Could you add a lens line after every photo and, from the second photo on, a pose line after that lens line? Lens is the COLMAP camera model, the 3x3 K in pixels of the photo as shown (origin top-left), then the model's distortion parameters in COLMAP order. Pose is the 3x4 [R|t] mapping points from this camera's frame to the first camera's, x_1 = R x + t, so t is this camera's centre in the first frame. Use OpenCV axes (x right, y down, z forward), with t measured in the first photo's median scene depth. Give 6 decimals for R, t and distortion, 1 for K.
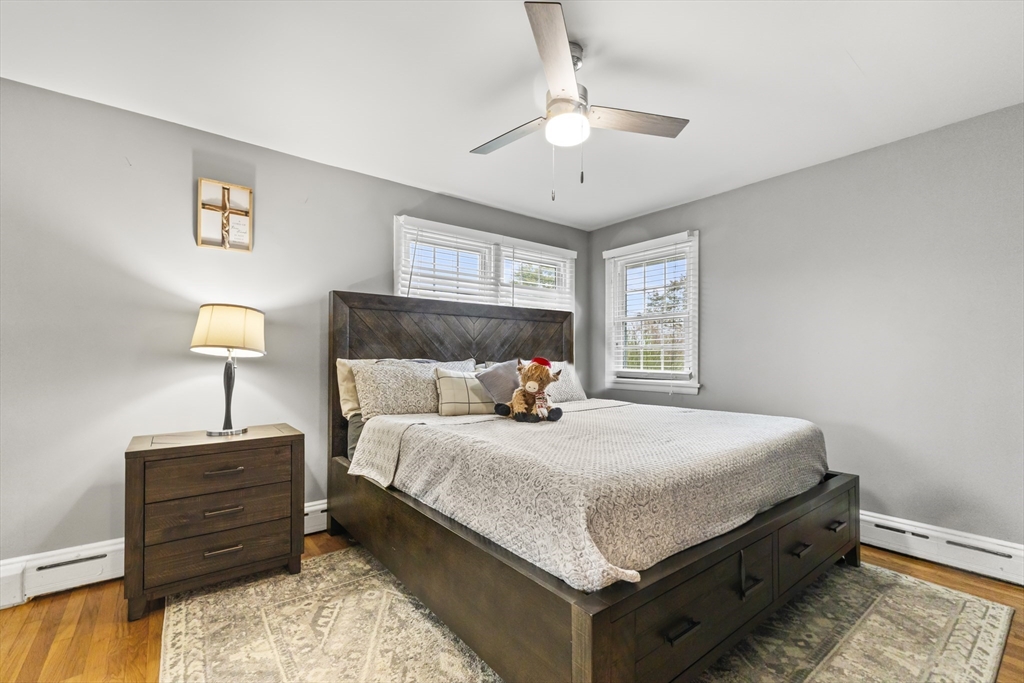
lens RADIAL K [[444.6, 0, 515.7], [0, 444.6, 356.4], [0, 0, 1]] dist [0.000779, 0.000032]
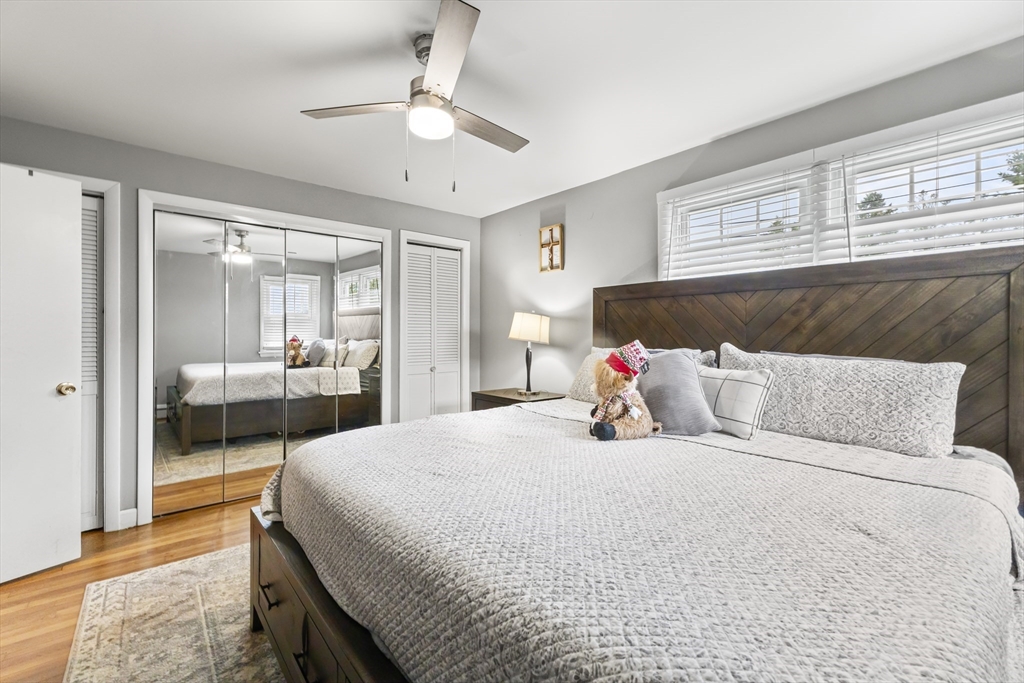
lens RADIAL K [[437.7, 0, 513.3], [0, 437.7, 333.3], [0, 0, 1]] dist [0.003249, -0.000080]
pose [[0.042173, -0.003723, -0.999103, 0.779556], [0.002443, 0.999990, -0.003623, -0.028762], [0.999107, -0.002288, 0.042182, 0.800767]]
